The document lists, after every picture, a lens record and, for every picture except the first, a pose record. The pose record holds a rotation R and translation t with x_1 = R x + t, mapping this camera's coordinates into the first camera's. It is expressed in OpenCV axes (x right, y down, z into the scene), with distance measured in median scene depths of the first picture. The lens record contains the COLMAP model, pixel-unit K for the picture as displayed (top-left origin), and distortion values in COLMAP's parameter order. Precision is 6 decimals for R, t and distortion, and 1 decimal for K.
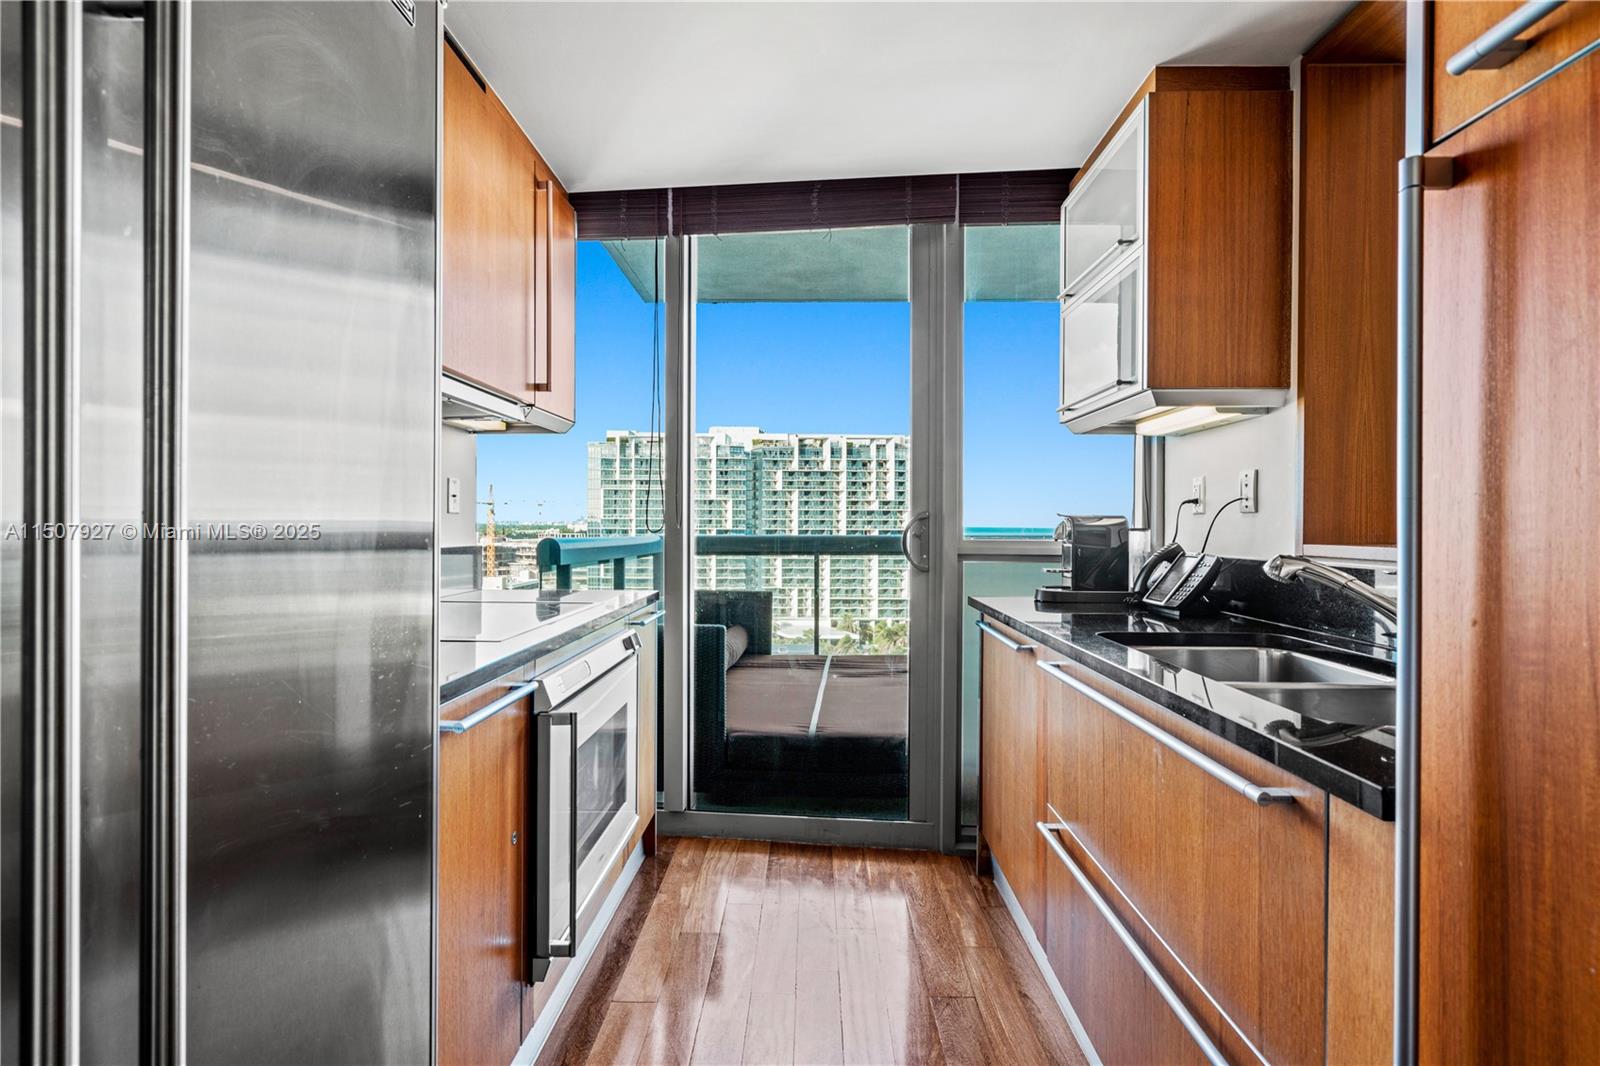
lens RADIAL K [[737.5, 0, 801.4], [0, 737.5, 526.5], [0, 0, 1]] dist [-0.000470, 0.000078]
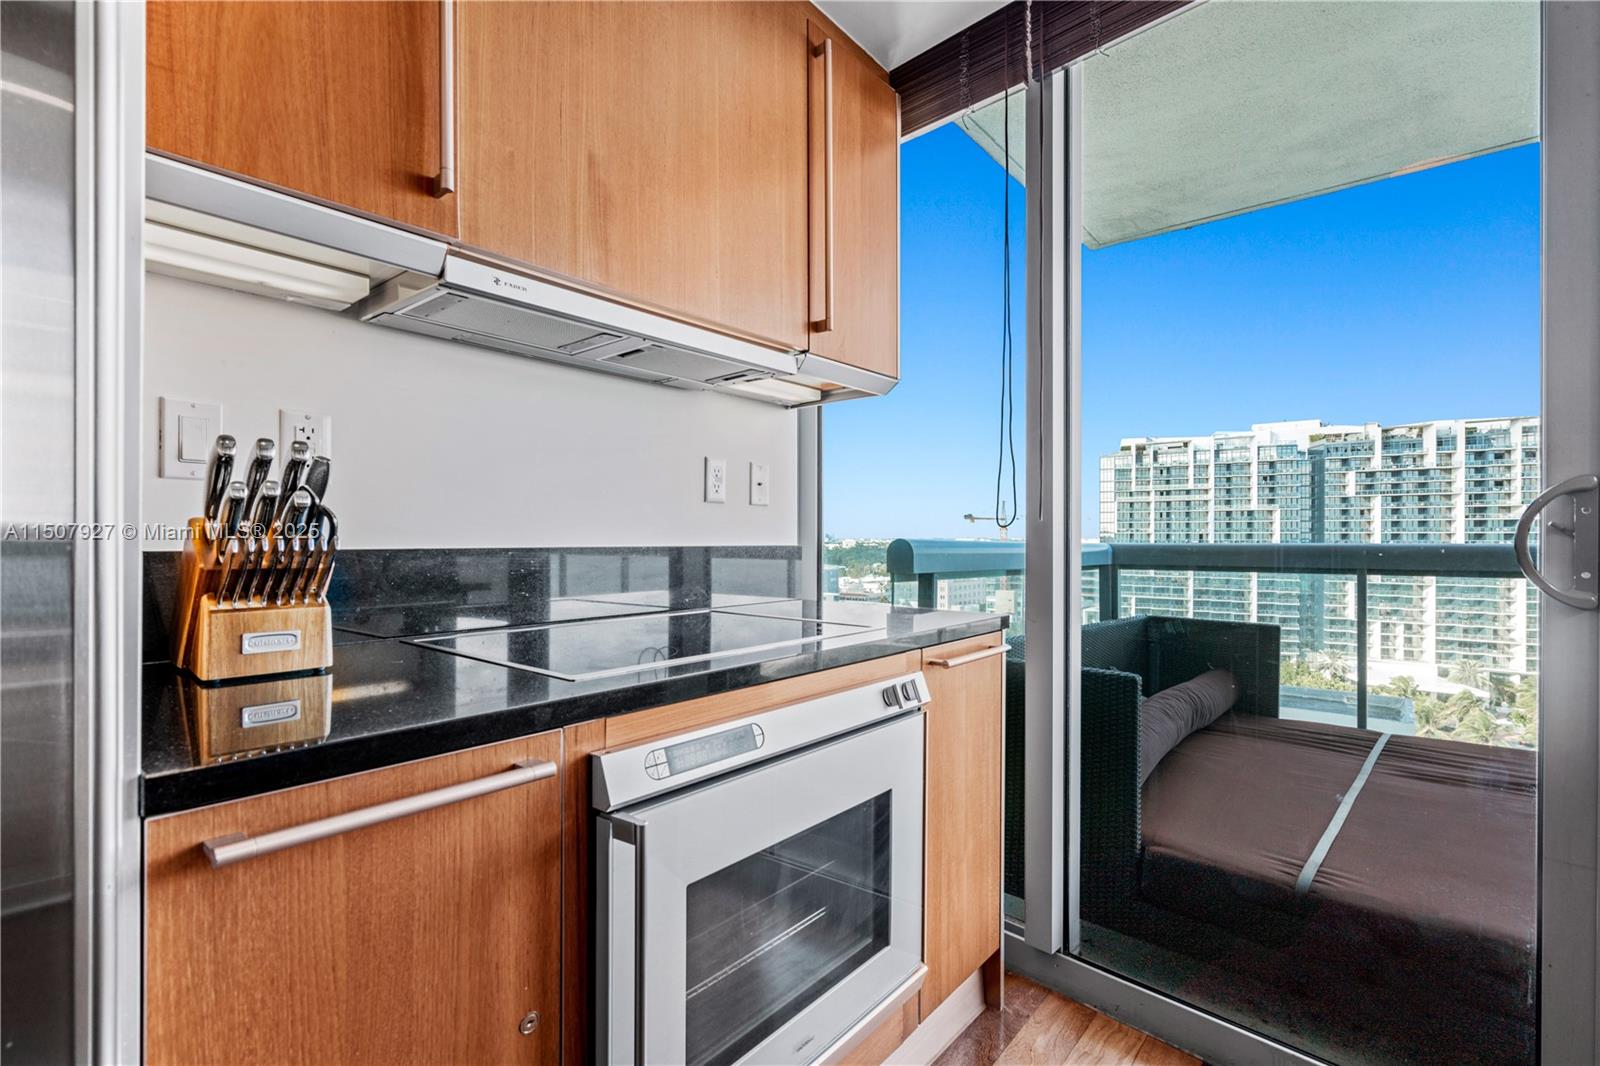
lens RADIAL K [[740.1, 0, 794.5], [0, 740.1, 537.8], [0, 0, 1]] dist [-0.000337, 0.000794]
pose [[0.779959, -0.001334, -0.625829, 0.066809], [-0.001916, 0.999988, -0.004520, 0.018755], [0.625827, 0.004724, 0.779947, 0.316432]]
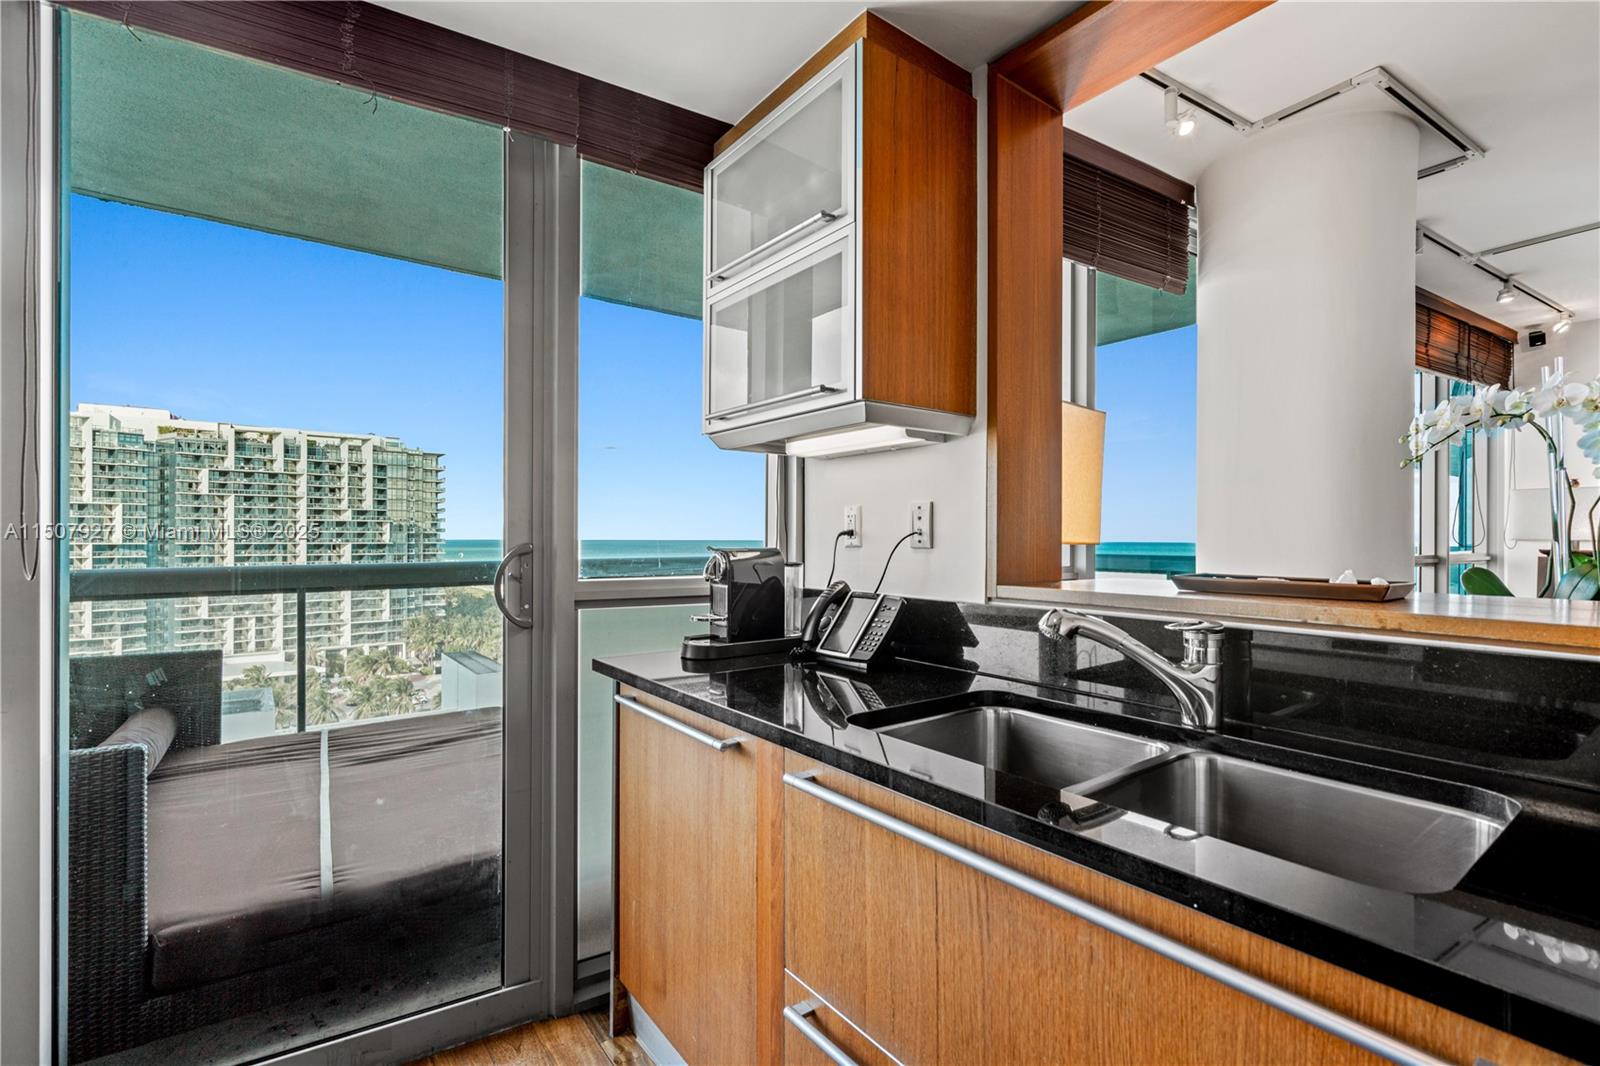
lens RADIAL K [[721.8, 0, 802.9], [0, 721.8, 537.5], [0, 0, 1]] dist [-0.004736, 0.000177]
pose [[0.787002, -0.001290, 0.616949, -0.046267], [0.002523, 0.999996, -0.001127, -0.021685], [-0.616945, 0.002444, 0.787002, 0.262381]]
